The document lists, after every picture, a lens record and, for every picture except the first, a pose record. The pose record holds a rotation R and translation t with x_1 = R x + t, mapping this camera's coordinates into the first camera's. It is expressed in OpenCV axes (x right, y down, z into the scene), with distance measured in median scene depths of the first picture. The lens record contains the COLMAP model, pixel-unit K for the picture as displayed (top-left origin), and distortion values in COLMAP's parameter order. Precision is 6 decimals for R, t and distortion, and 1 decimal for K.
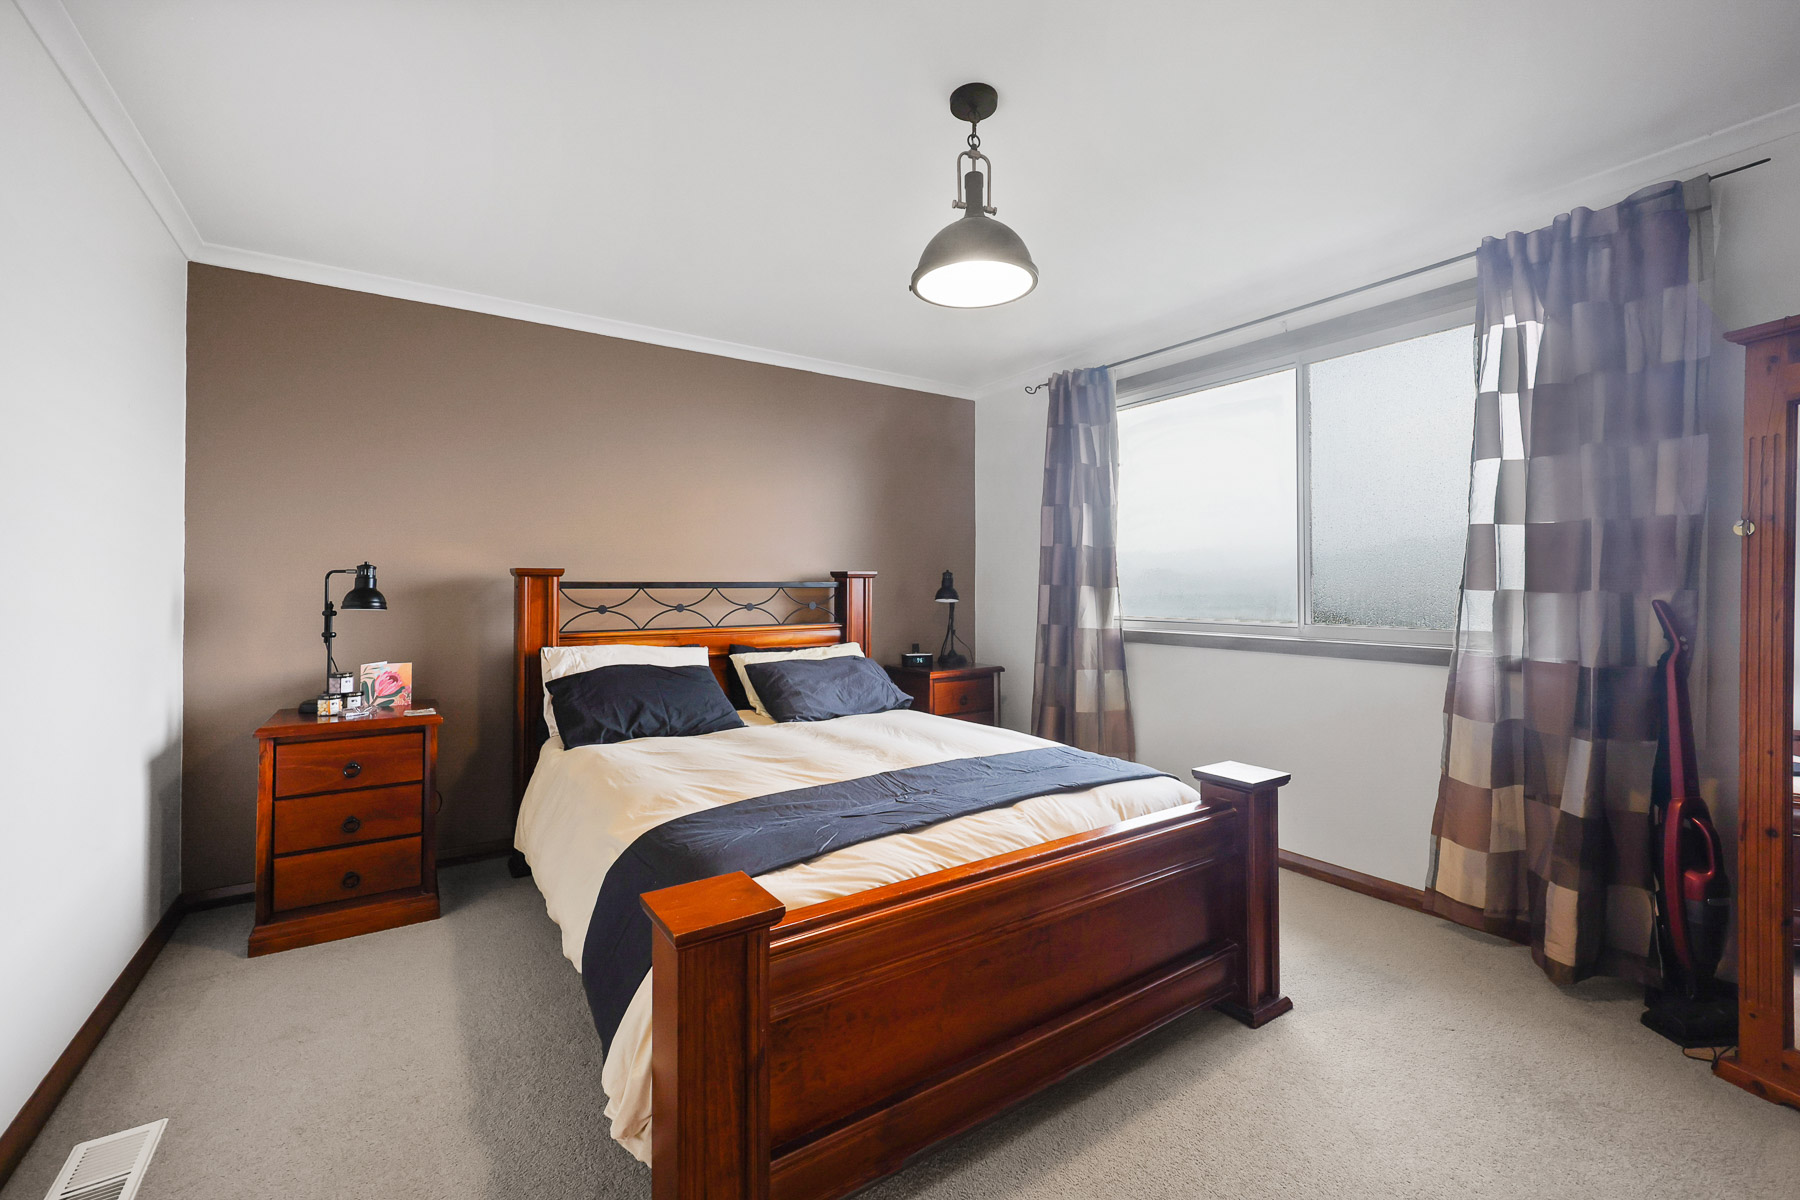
lens RADIAL K [[723.5, 0, 898.6], [0, 723.5, 587.8], [0, 0, 1]] dist [-0.001540, -0.000524]
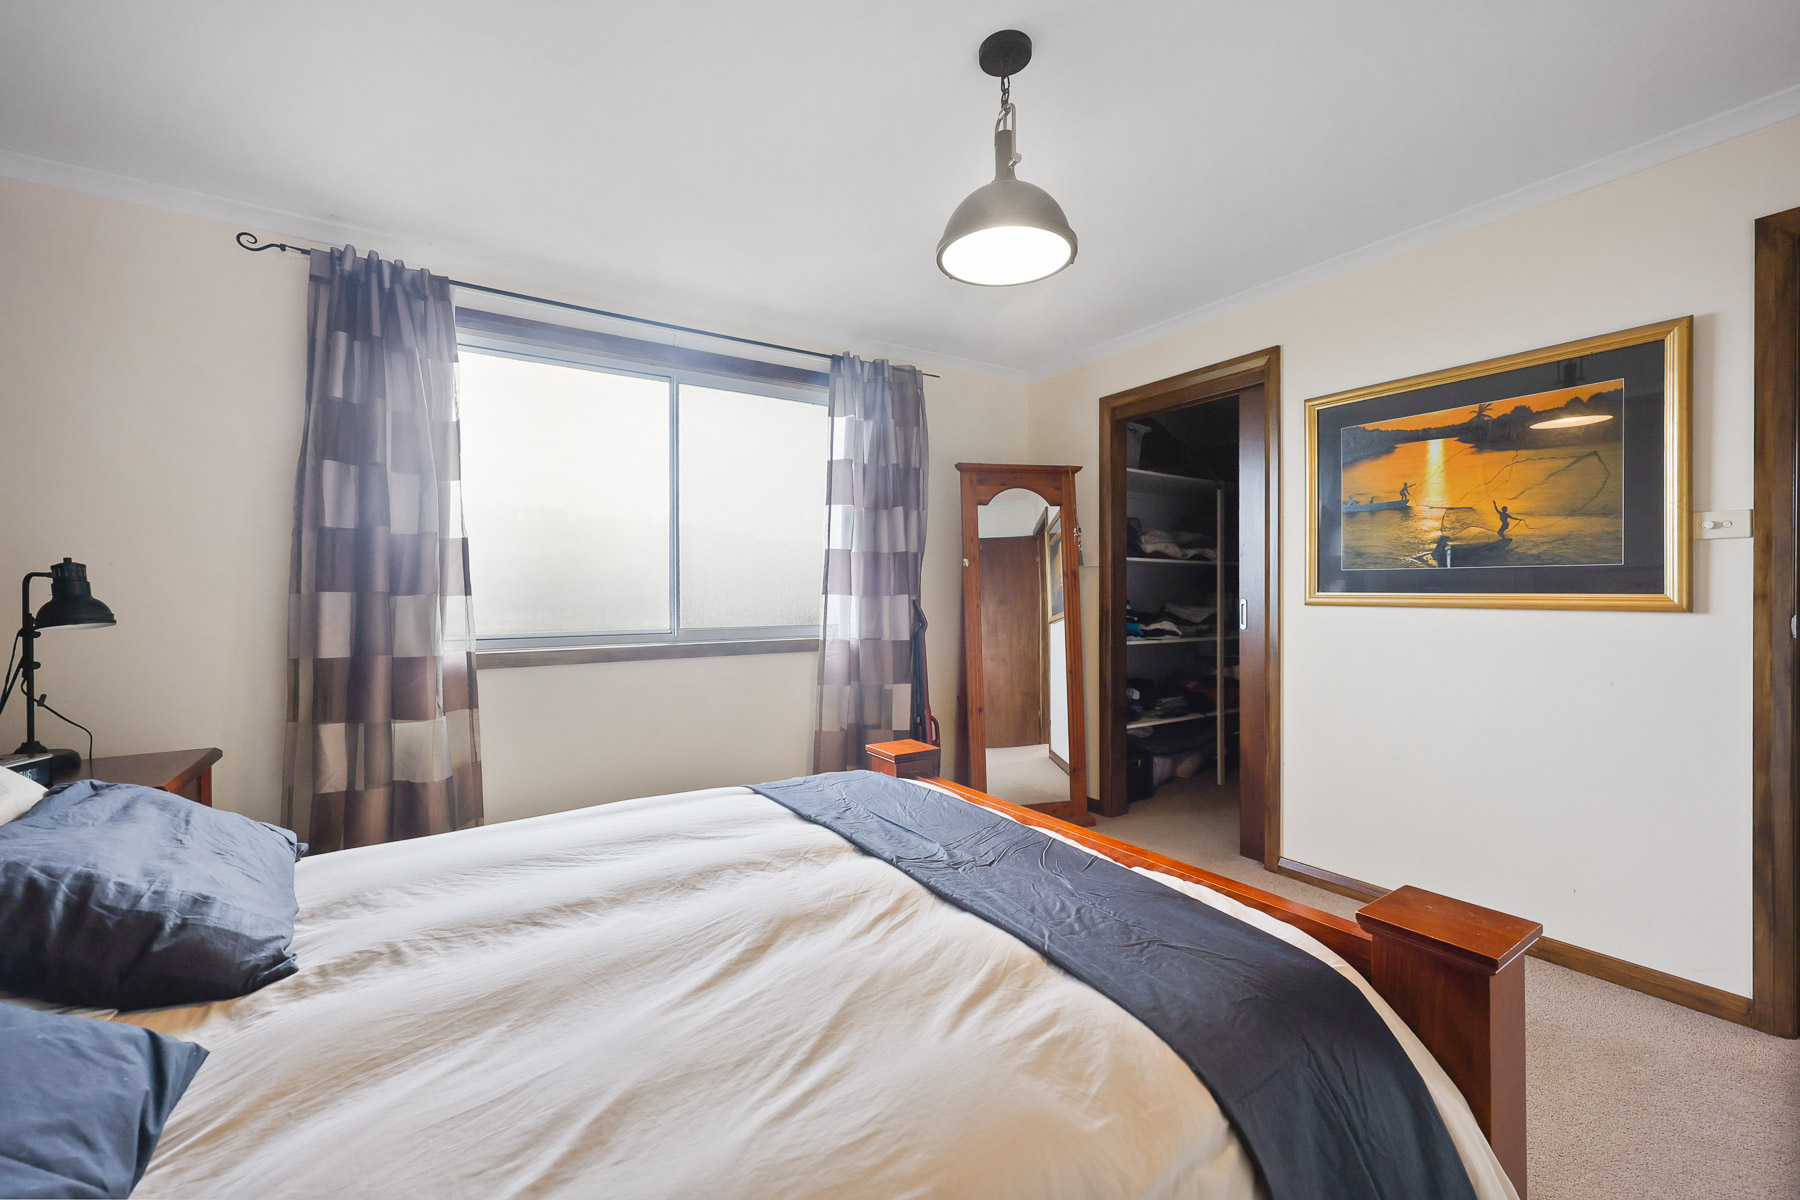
lens RADIAL K [[723.5, 0, 901.7], [0, 723.5, 597.5], [0, 0, 1]] dist [-0.001540, -0.000524]
pose [[0.023271, -0.003678, 0.999722, -0.474259], [0.008568, 0.999957, 0.003480, 0.003578], [-0.999692, 0.008485, 0.023301, 0.637641]]
